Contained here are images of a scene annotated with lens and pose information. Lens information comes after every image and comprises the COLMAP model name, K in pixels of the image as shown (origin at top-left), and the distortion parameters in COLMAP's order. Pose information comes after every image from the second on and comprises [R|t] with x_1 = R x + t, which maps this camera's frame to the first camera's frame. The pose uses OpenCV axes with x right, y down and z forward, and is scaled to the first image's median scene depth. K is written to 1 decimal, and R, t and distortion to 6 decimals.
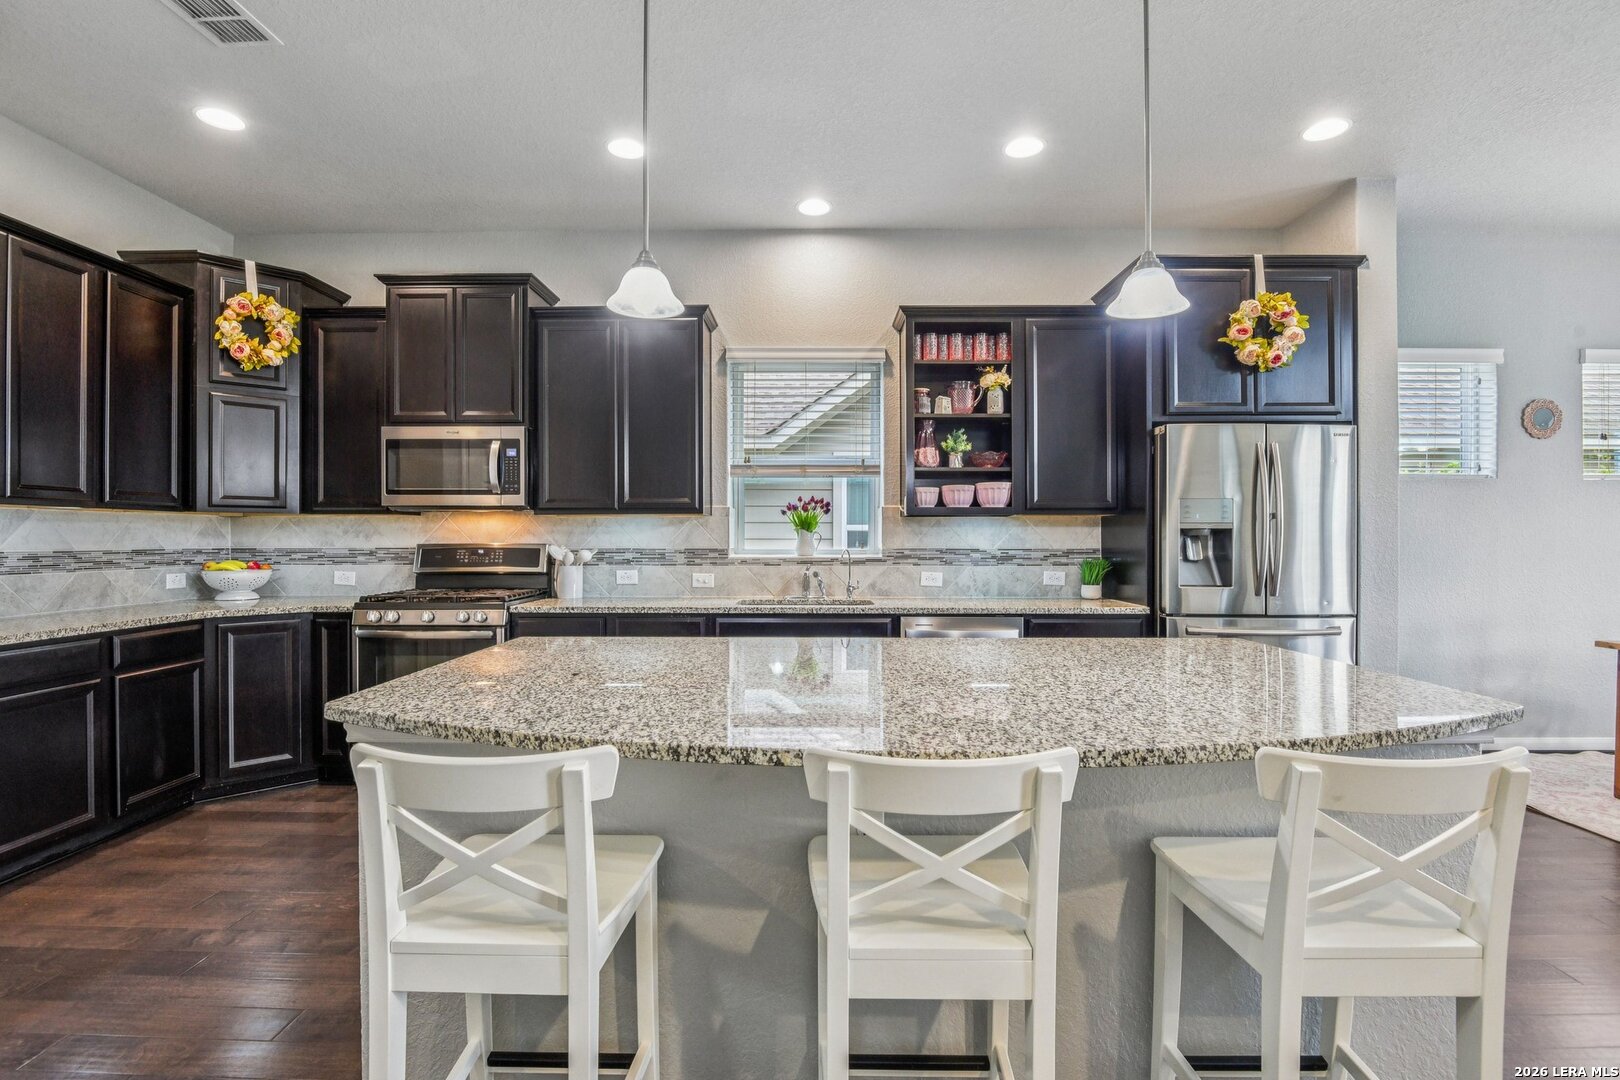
lens RADIAL K [[761.7, 0, 808.4], [0, 761.7, 537.7], [0, 0, 1]] dist [-0.003845, 0.000181]
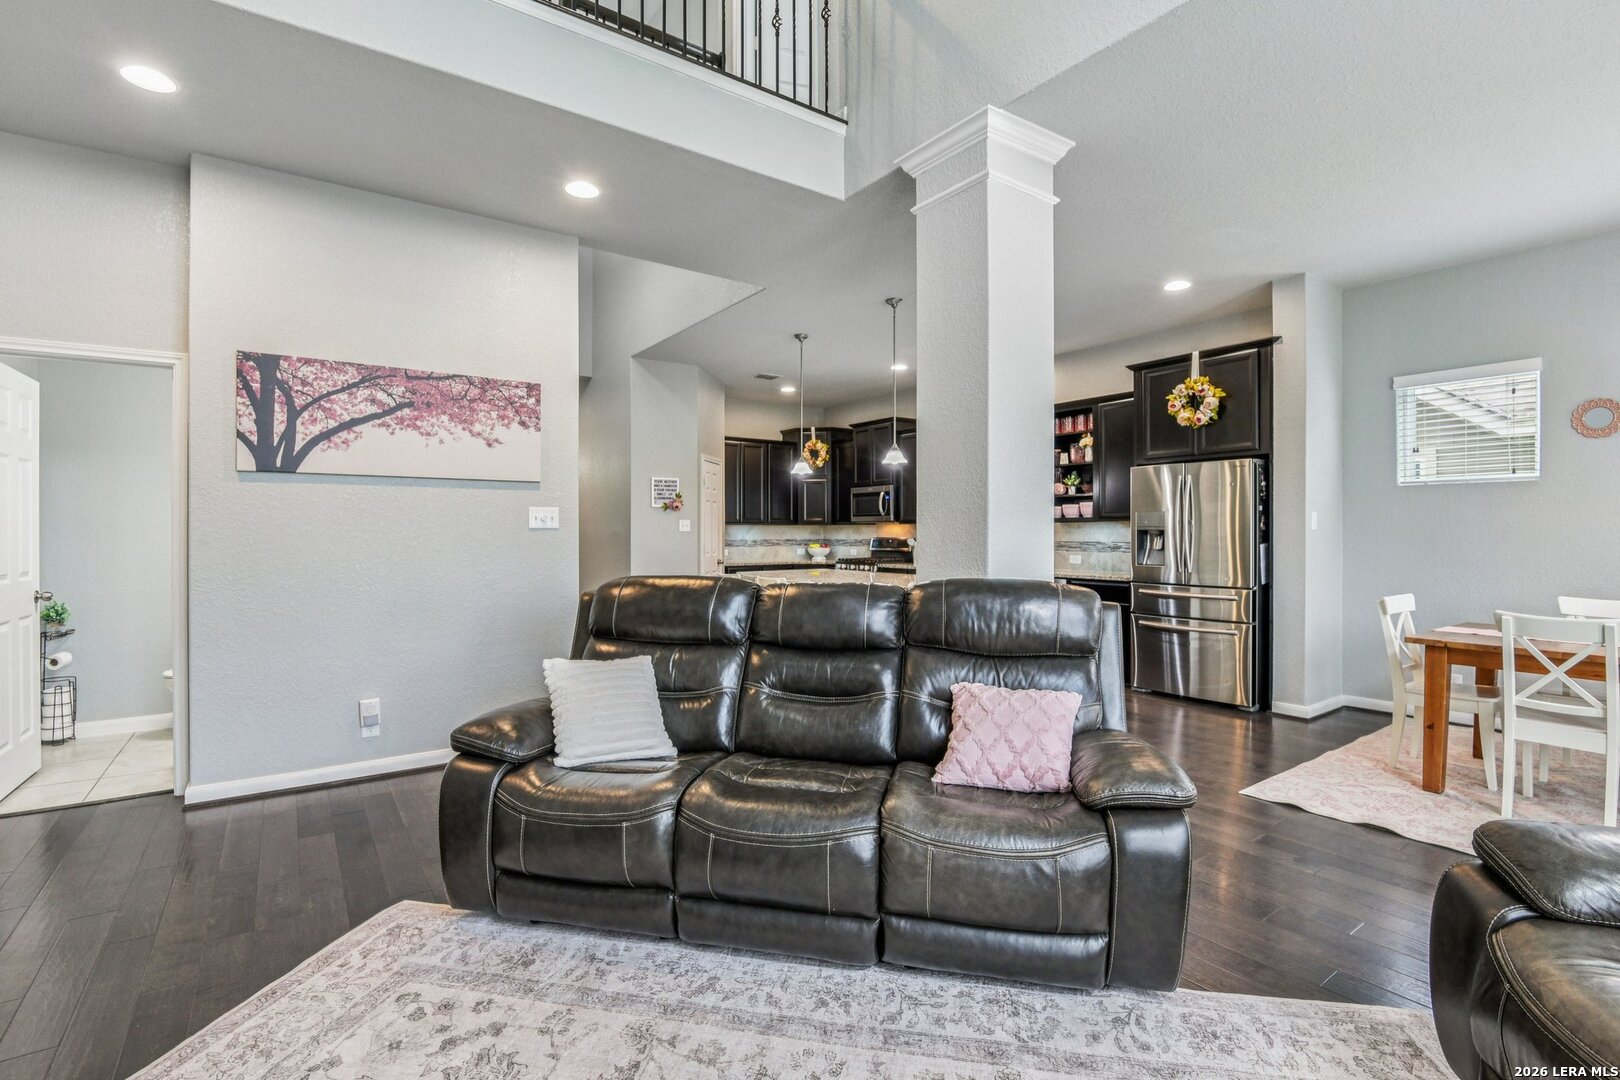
lens RADIAL K [[761.7, 0, 811.0], [0, 761.7, 530.7], [0, 0, 1]] dist [-0.003845, 0.000181]
pose [[0.587132, -0.003299, -0.809485, 1.248311], [0.004331, 0.999990, -0.000934, -0.010934], [0.809480, -0.002958, 0.587140, -0.485893]]
